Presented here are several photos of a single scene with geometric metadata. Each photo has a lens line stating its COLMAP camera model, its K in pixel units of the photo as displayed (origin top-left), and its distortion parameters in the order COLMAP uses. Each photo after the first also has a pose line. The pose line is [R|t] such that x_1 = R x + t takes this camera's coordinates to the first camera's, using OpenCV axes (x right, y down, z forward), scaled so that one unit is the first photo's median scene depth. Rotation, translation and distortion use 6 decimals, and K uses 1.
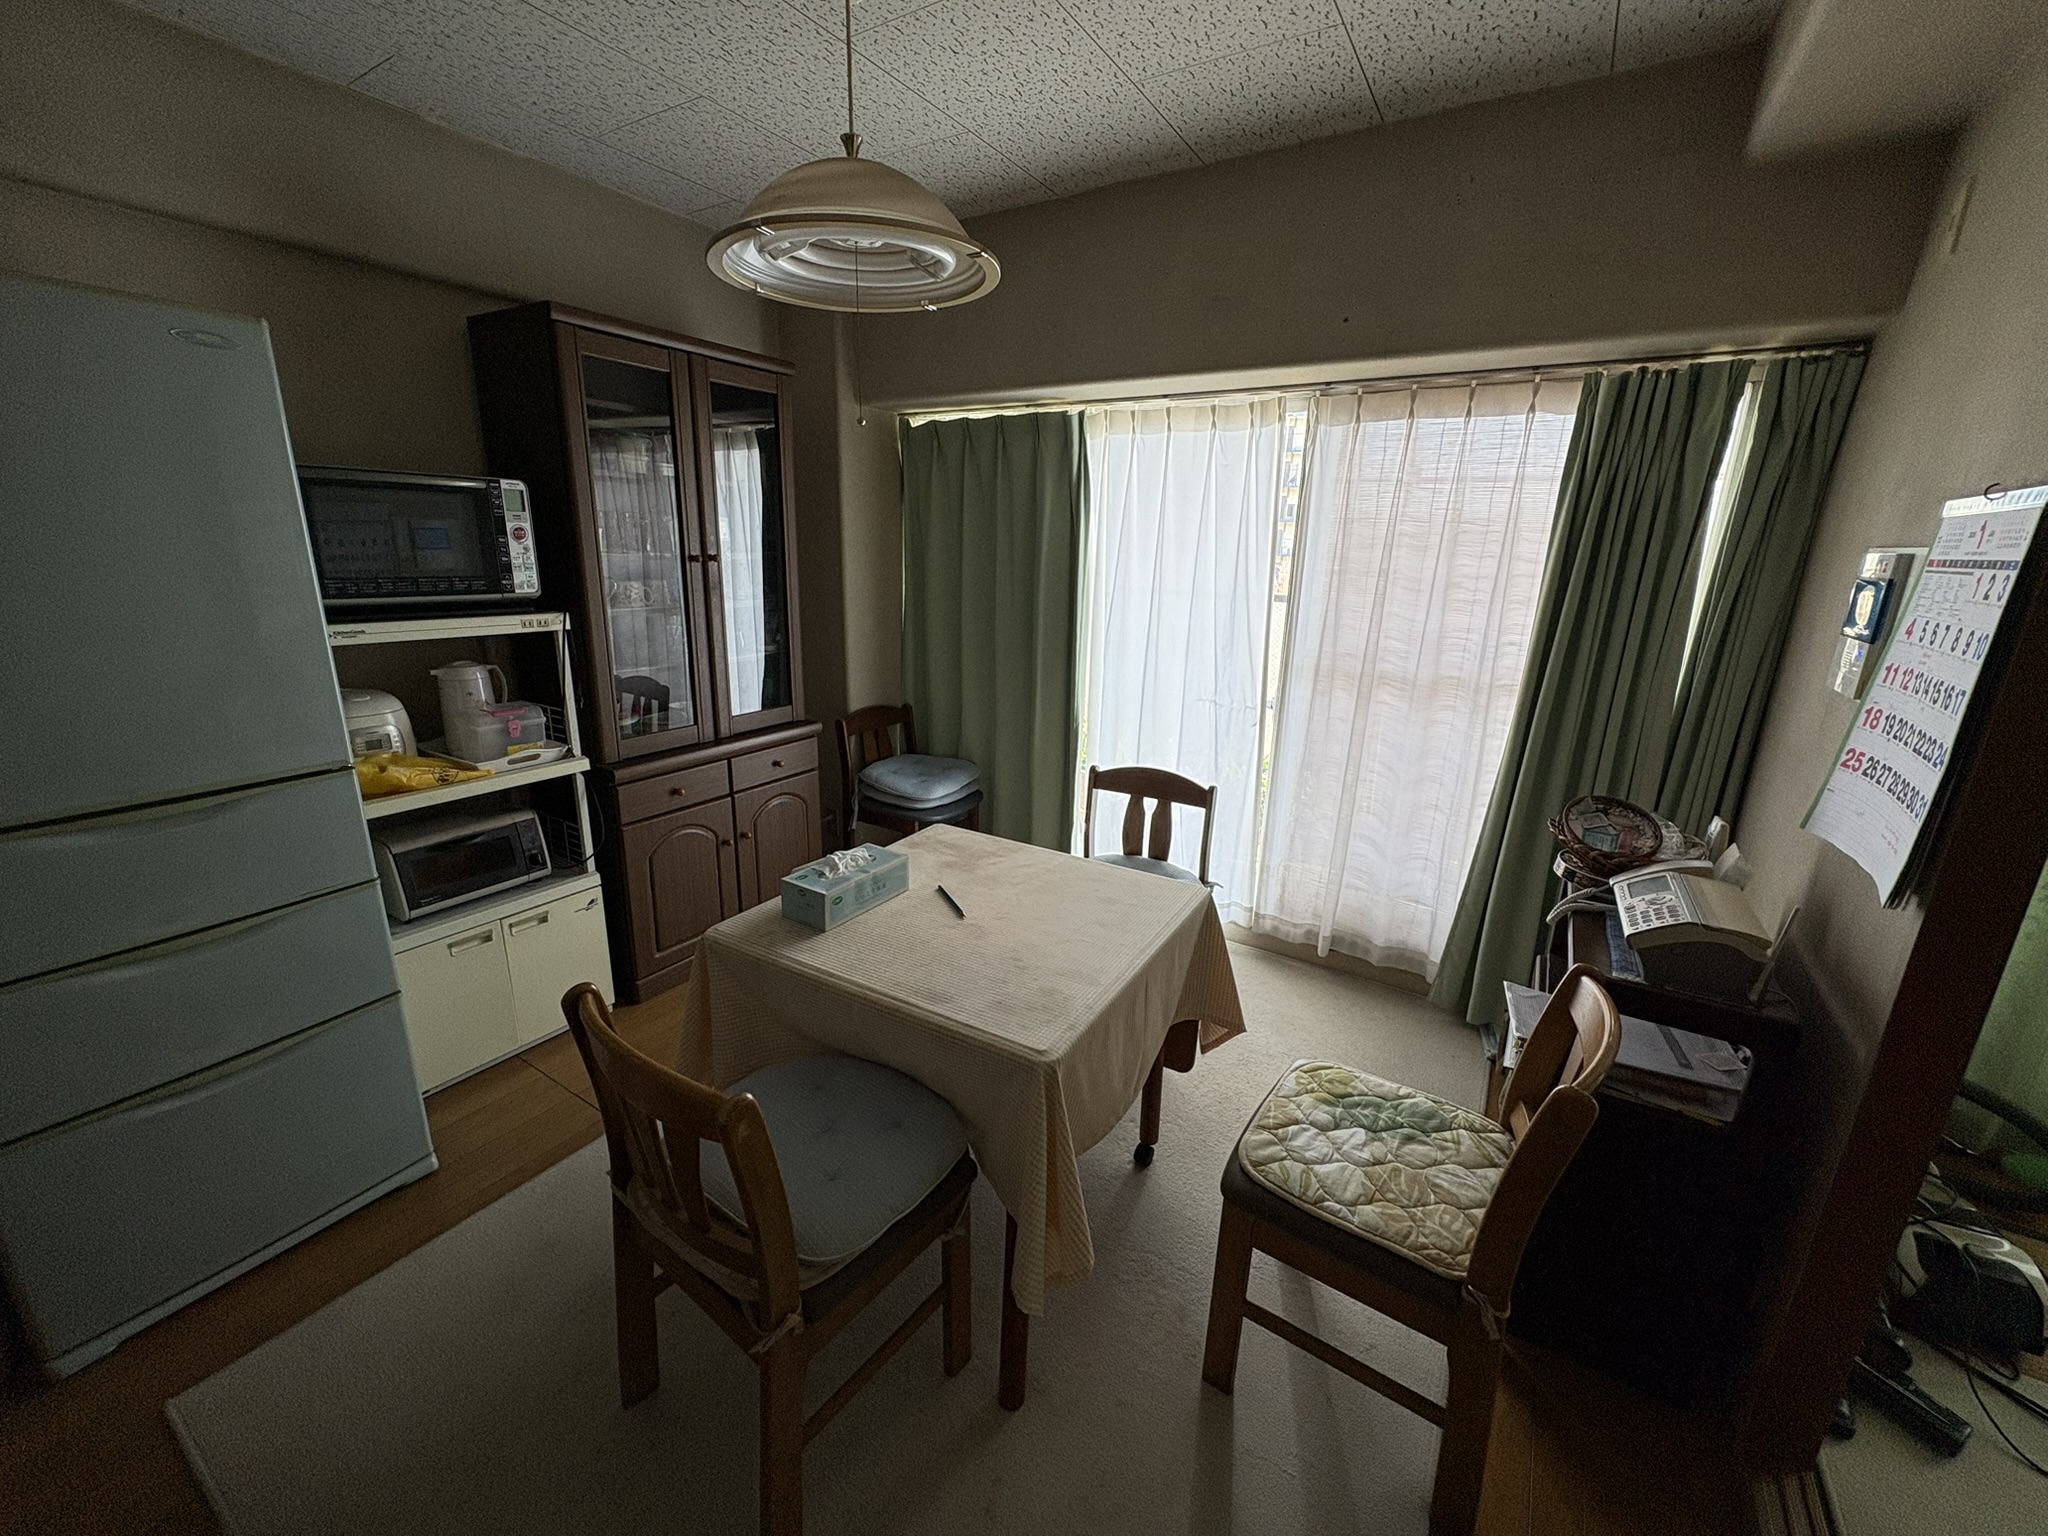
lens RADIAL K [[811.8, 0, 1023.3], [0, 811.8, 764.3], [0, 0, 1]] dist [0.000219, 0.000038]
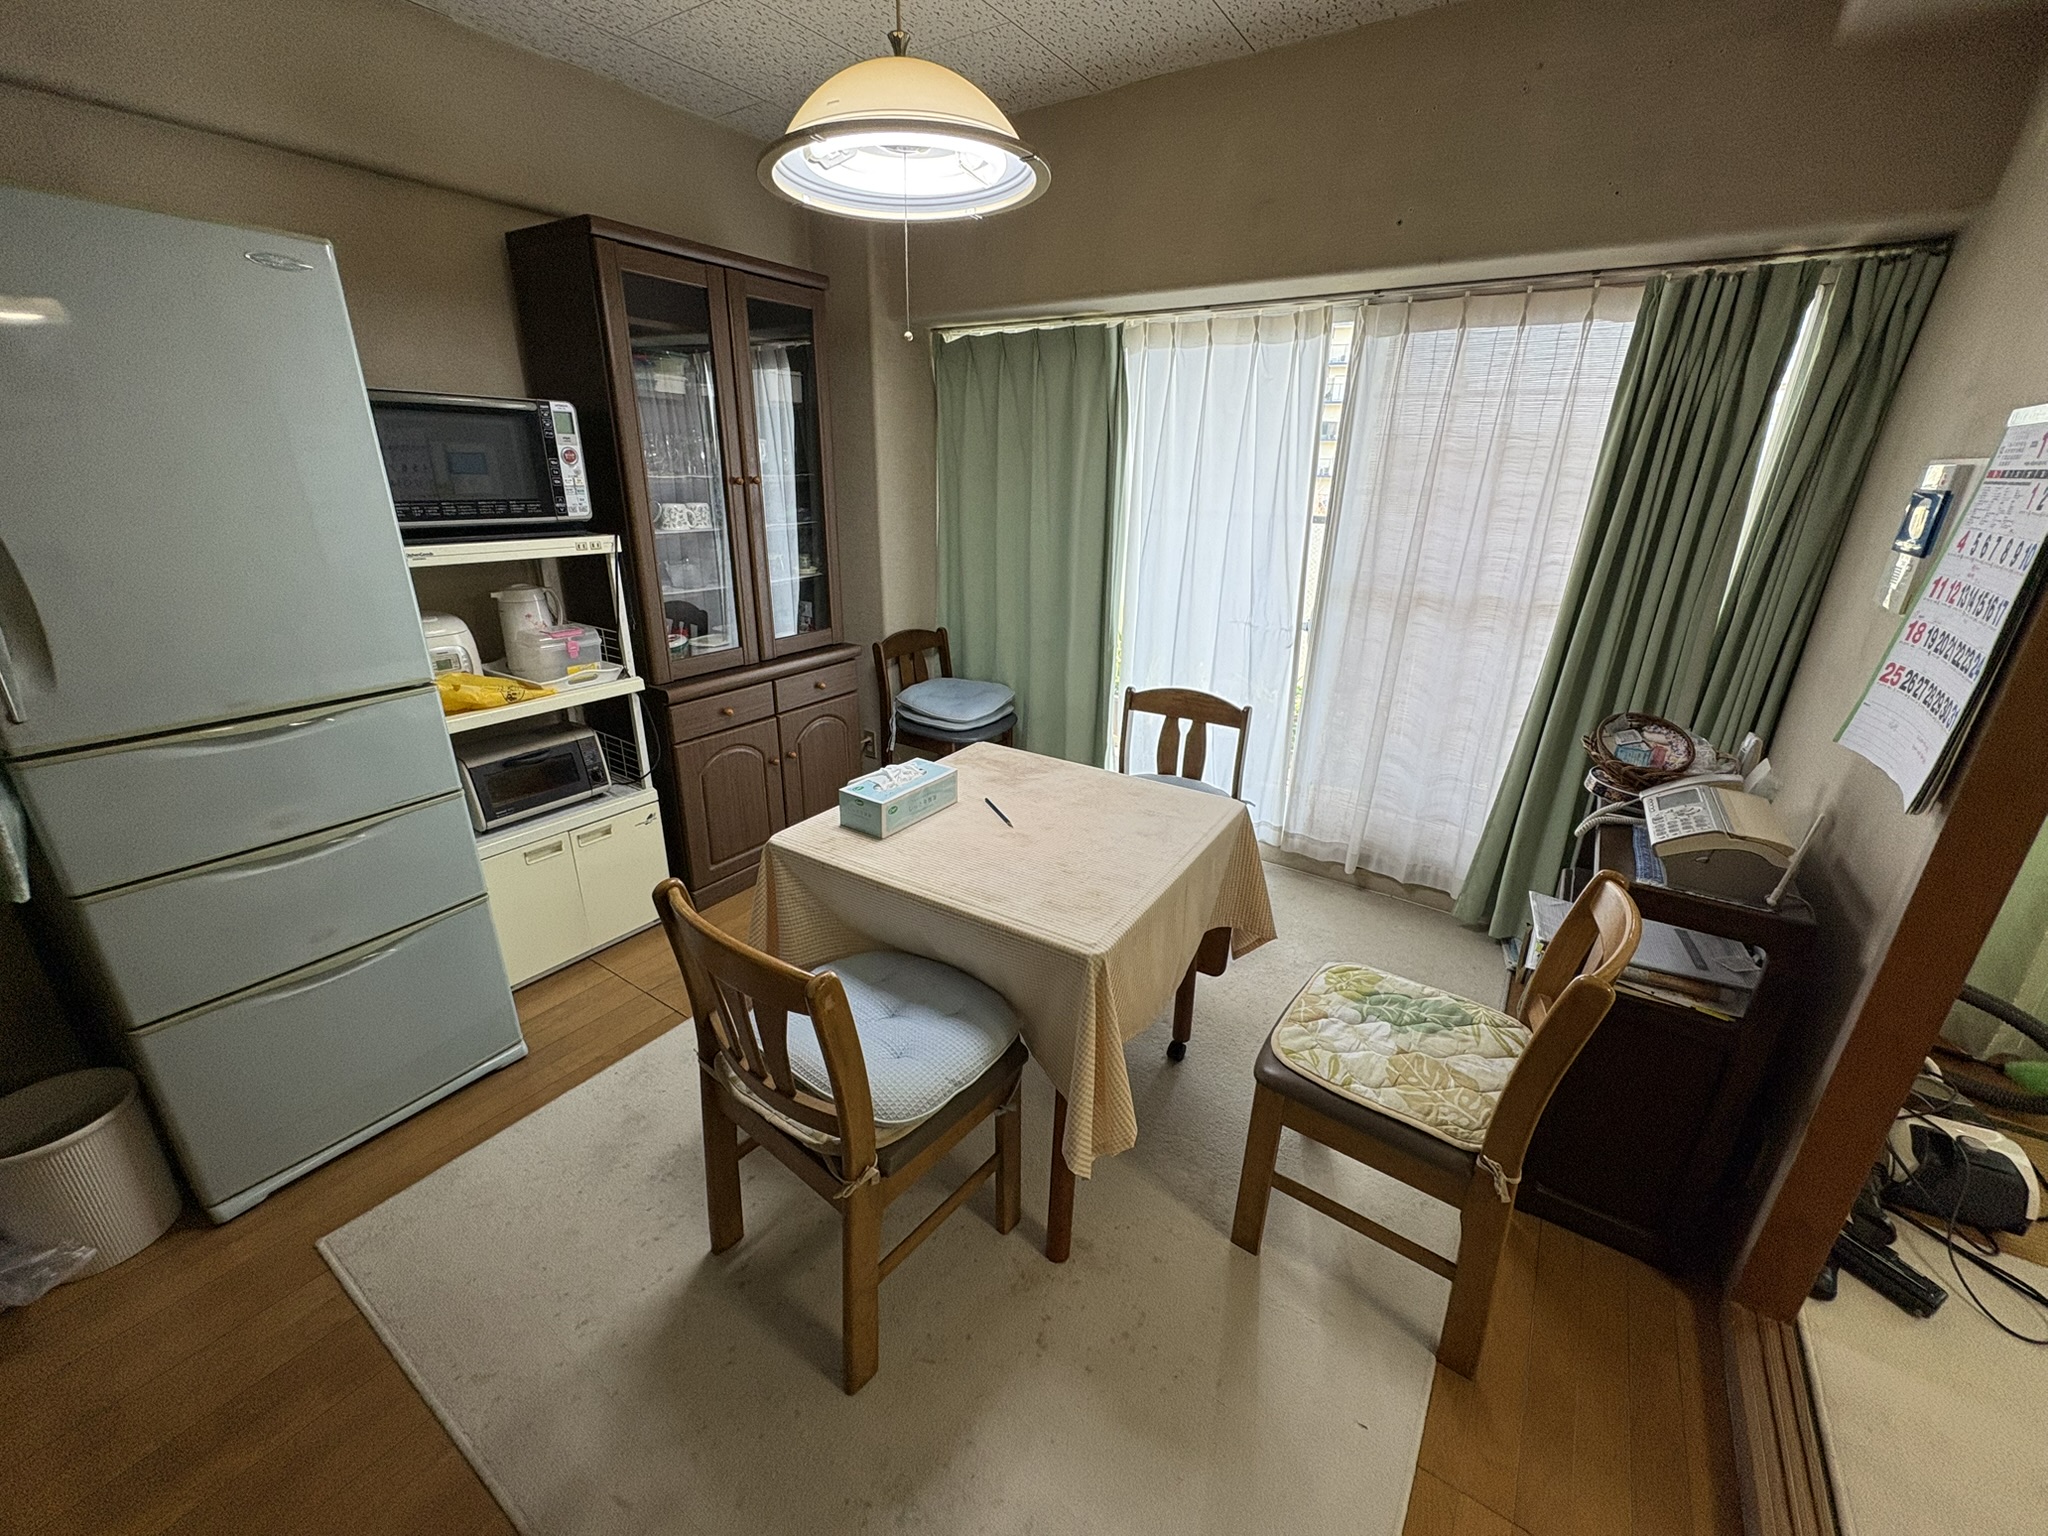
lens RADIAL K [[811.8, 0, 1023.3], [0, 811.8, 764.3], [0, 0, 1]] dist [0.000219, 0.000038]
pose [[0.999622, 0.002984, -0.027328, -0.025465], [-0.000615, 0.996270, 0.086288, 0.014301], [0.027483, -0.086239, 0.995895, -0.036008]]
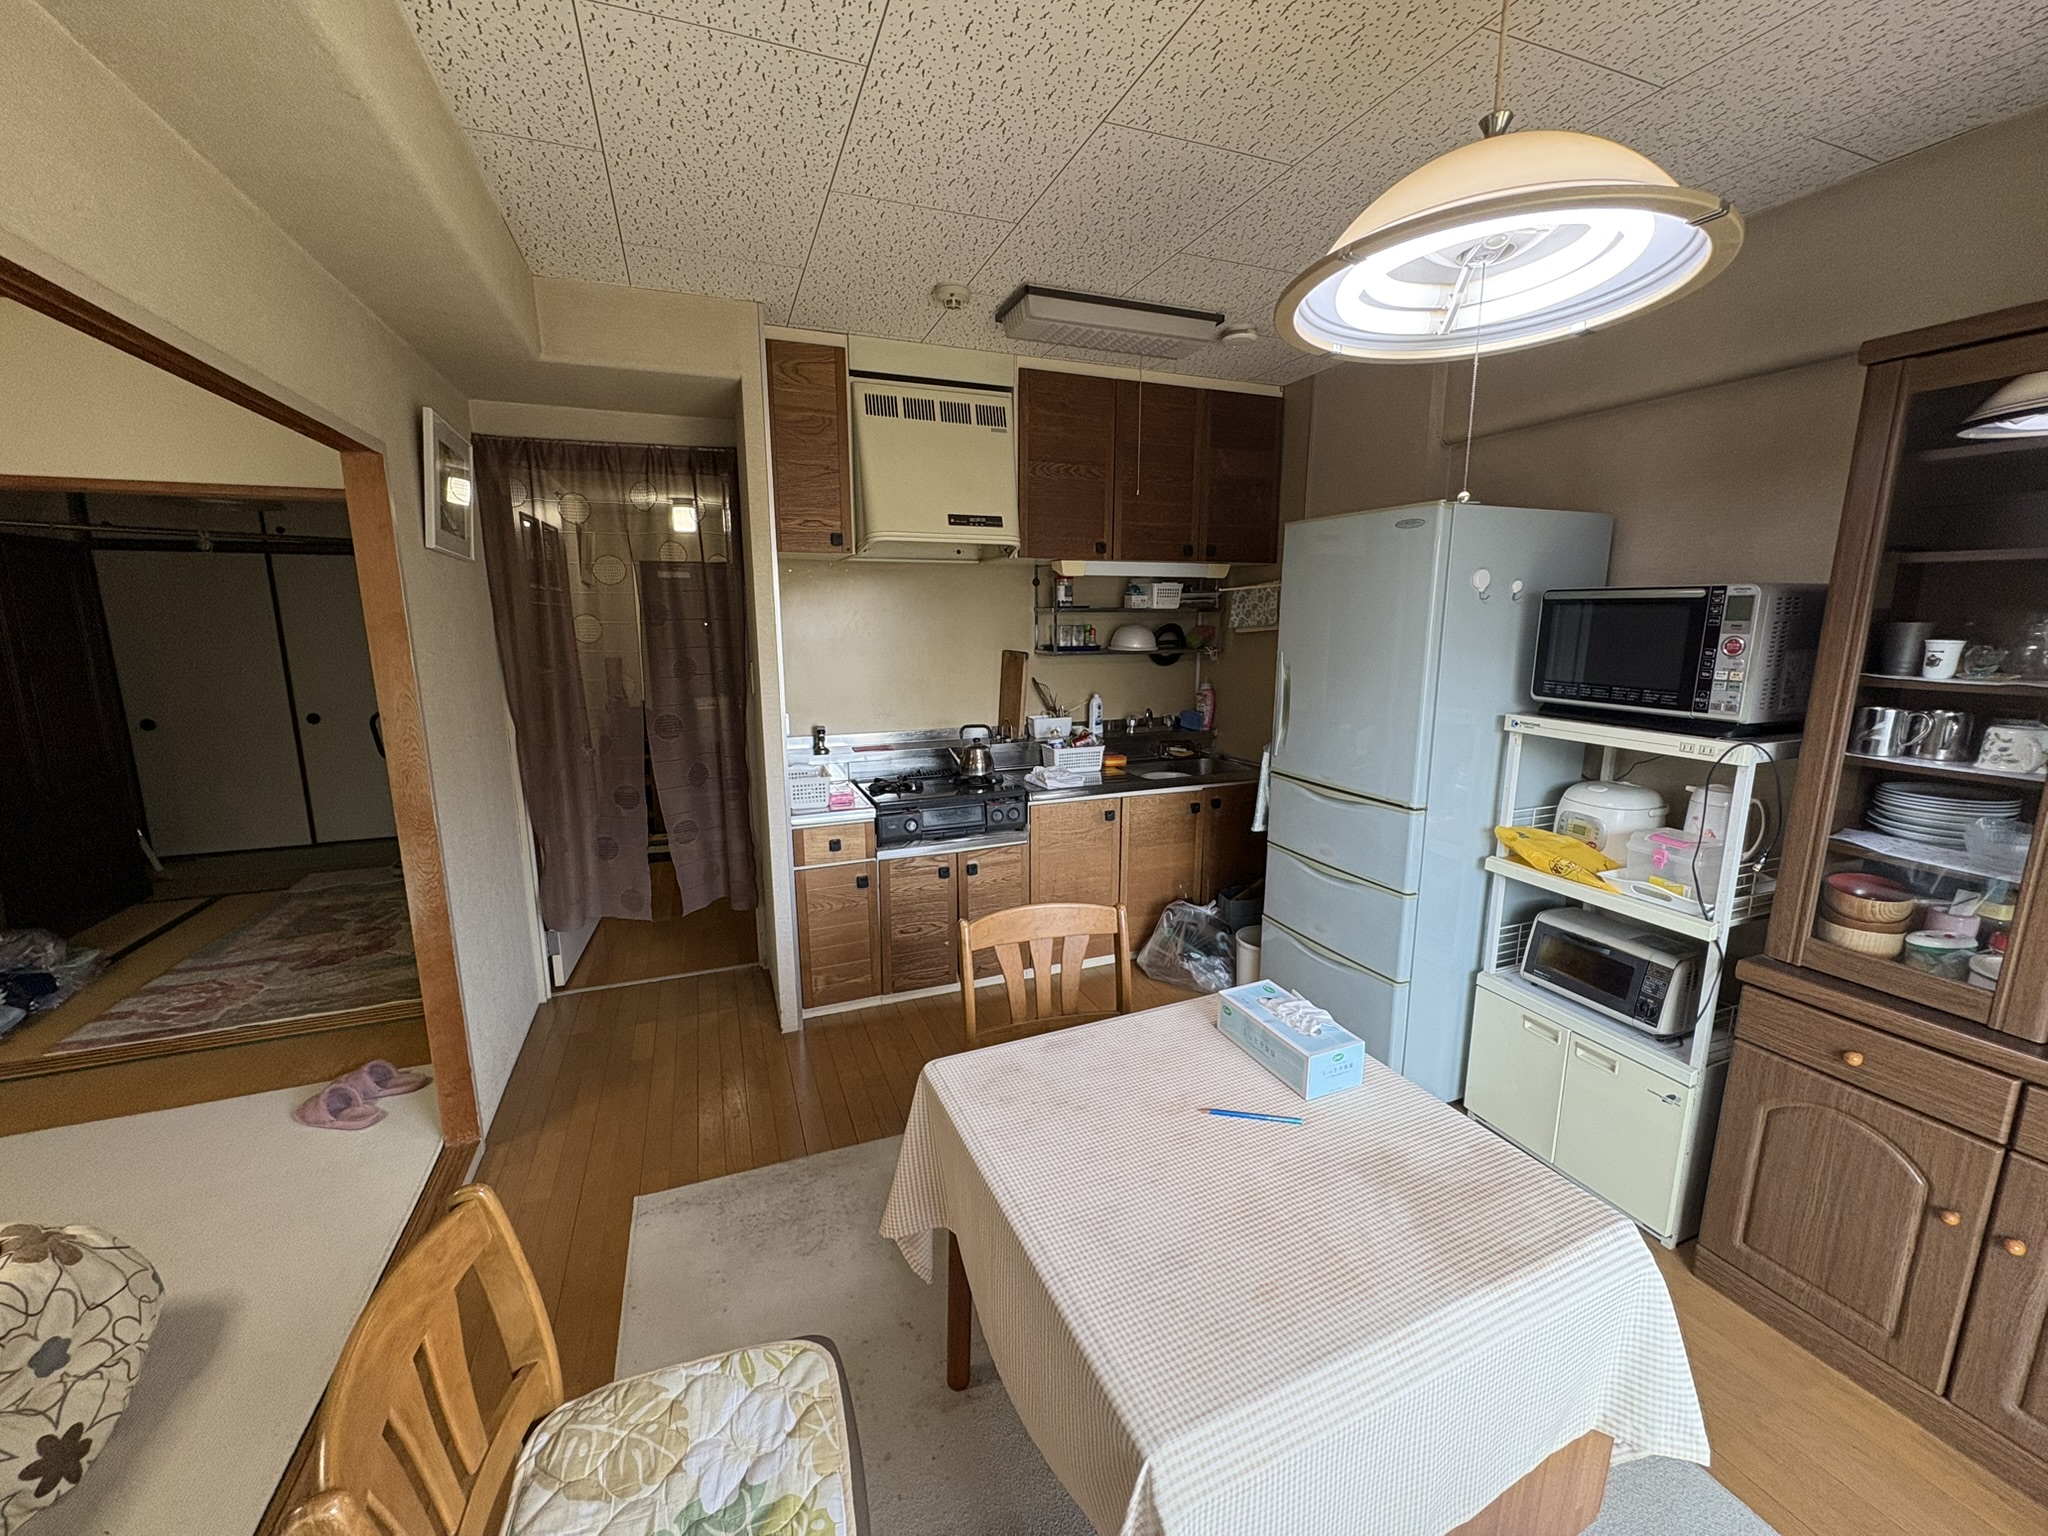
lens RADIAL K [[811.8, 0, 1023.3], [0, 811.8, 764.3], [0, 0, 1]] dist [0.000219, 0.000038]
pose [[-0.585466, 0.124787, -0.801035, 0.552330], [-0.229725, 0.922046, 0.311541, -0.294145], [0.777468, 0.366414, -0.511160, 1.004309]]
